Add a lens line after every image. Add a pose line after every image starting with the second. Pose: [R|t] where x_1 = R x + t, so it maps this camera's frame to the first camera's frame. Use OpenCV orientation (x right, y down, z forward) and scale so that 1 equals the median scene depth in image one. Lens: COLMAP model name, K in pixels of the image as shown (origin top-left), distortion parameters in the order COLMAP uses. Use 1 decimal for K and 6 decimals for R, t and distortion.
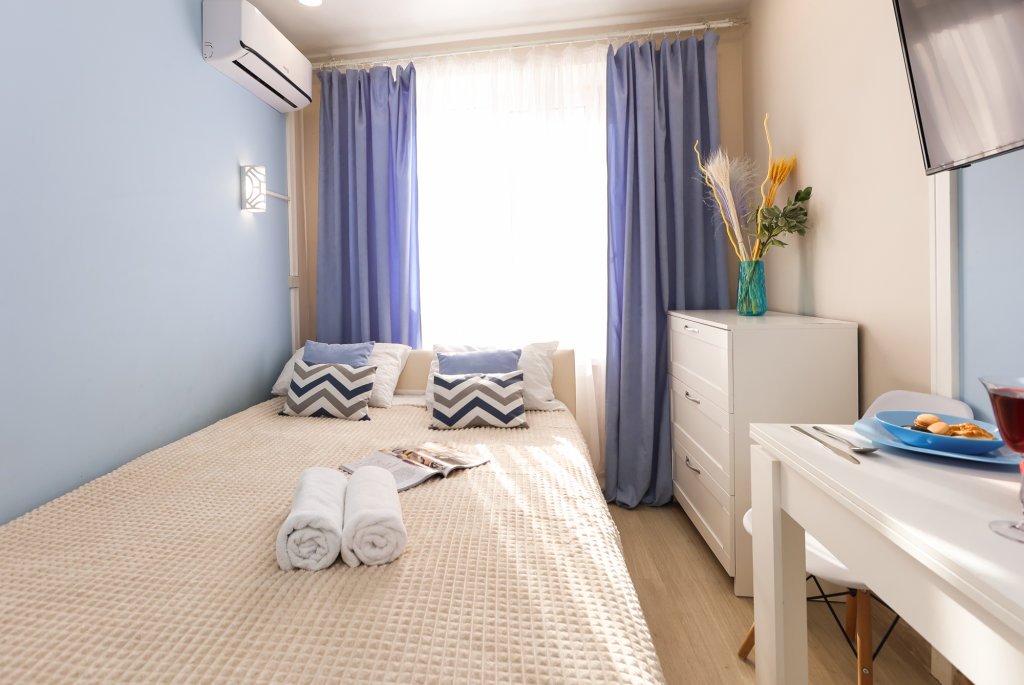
lens RADIAL K [[524.9, 0, 438.3], [0, 524.9, 286.8], [0, 0, 1]] dist [-0.041687, 0.000100]
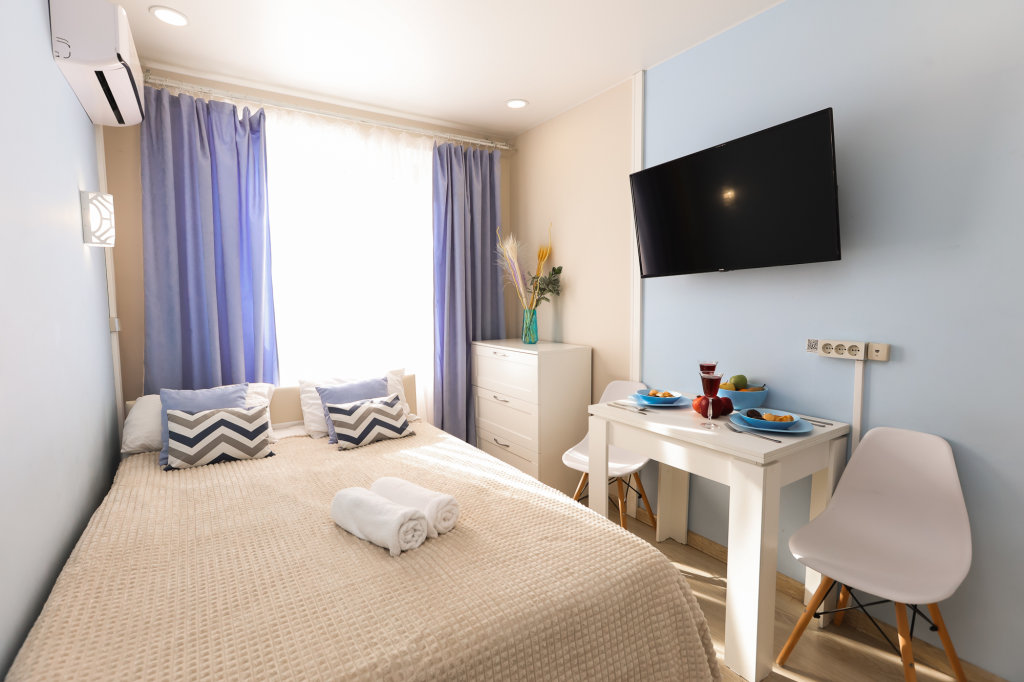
lens RADIAL K [[470.5, 0, 512.0], [0, 470.5, 341.0], [0, 0, 1]] dist [0.001724, 0.000511]
pose [[0.733599, -0.041414, 0.678320, -0.396267], [-0.000378, 0.998116, 0.061347, -0.038095], [-0.679583, -0.045260, 0.732201, -0.033359]]
